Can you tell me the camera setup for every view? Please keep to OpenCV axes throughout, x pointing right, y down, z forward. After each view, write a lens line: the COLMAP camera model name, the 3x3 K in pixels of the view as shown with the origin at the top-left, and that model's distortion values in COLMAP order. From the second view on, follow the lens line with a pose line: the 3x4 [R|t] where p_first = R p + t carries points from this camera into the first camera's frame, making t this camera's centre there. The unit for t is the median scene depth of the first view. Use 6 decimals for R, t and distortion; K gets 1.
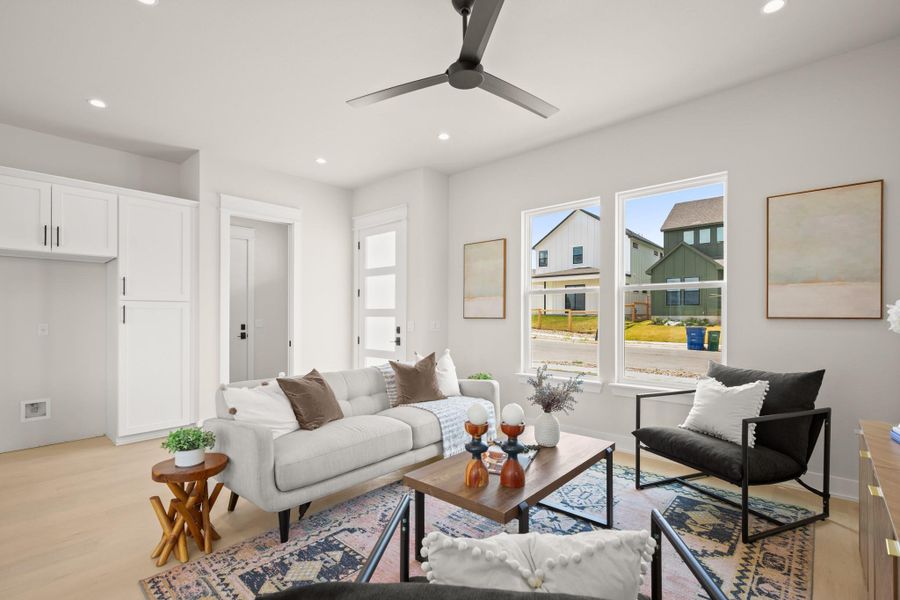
lens RADIAL K [[411.4, 0, 451.8], [0, 411.4, 308.2], [0, 0, 1]] dist [0.012615, 0.000064]
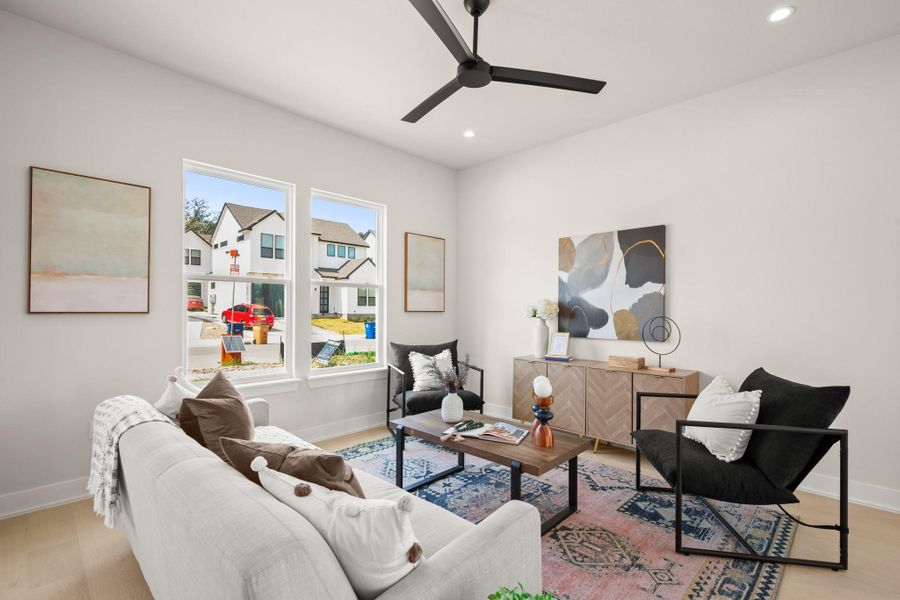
lens RADIAL K [[411.4, 0, 451.6], [0, 411.4, 306.1], [0, 0, 1]] dist [0.012615, 0.000064]
pose [[0.044708, 0.012000, 0.998928, -0.803248], [-0.021661, 0.999704, -0.011040, 0.017851], [-0.998765, -0.021145, 0.044954, 0.827720]]
